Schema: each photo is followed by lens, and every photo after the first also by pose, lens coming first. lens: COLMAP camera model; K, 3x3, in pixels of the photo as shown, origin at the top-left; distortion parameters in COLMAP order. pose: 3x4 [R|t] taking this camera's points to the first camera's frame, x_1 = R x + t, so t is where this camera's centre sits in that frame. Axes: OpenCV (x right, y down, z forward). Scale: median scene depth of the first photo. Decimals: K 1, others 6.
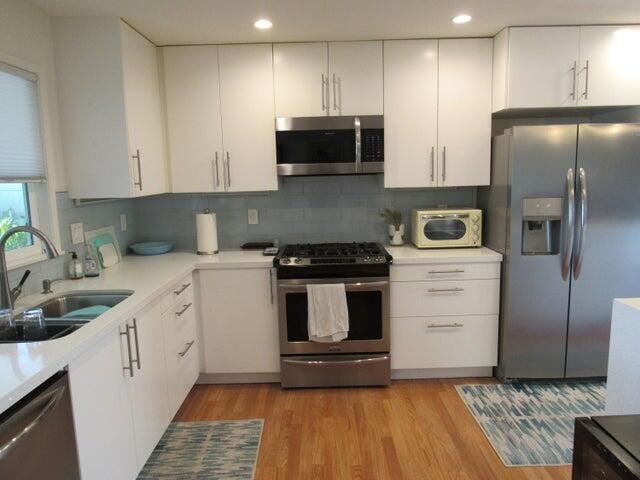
lens RADIAL K [[455.8, 0, 317.1], [0, 455.8, 237.4], [0, 0, 1]] dist [-0.019267, 0.003156]
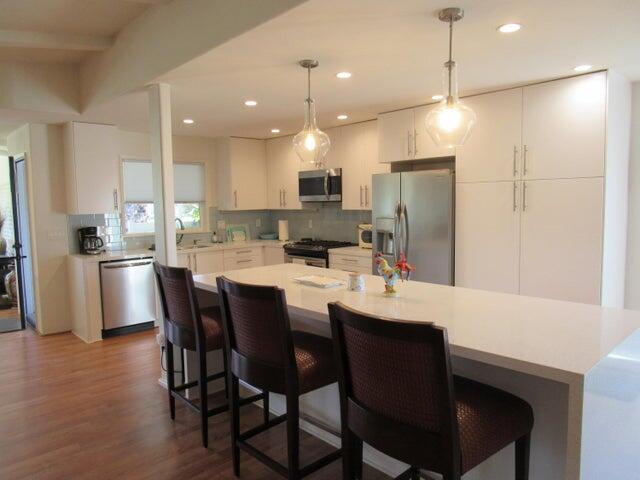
lens RADIAL K [[455.8, 0, 320.7], [0, 455.8, 242.4], [0, 0, 1]] dist [-0.019267, 0.003156]
pose [[0.685816, 0.080970, -0.723256, 1.364974], [-0.102207, 0.994658, 0.014438, -0.003355], [0.720562, 0.064020, 0.690429, -0.237810]]
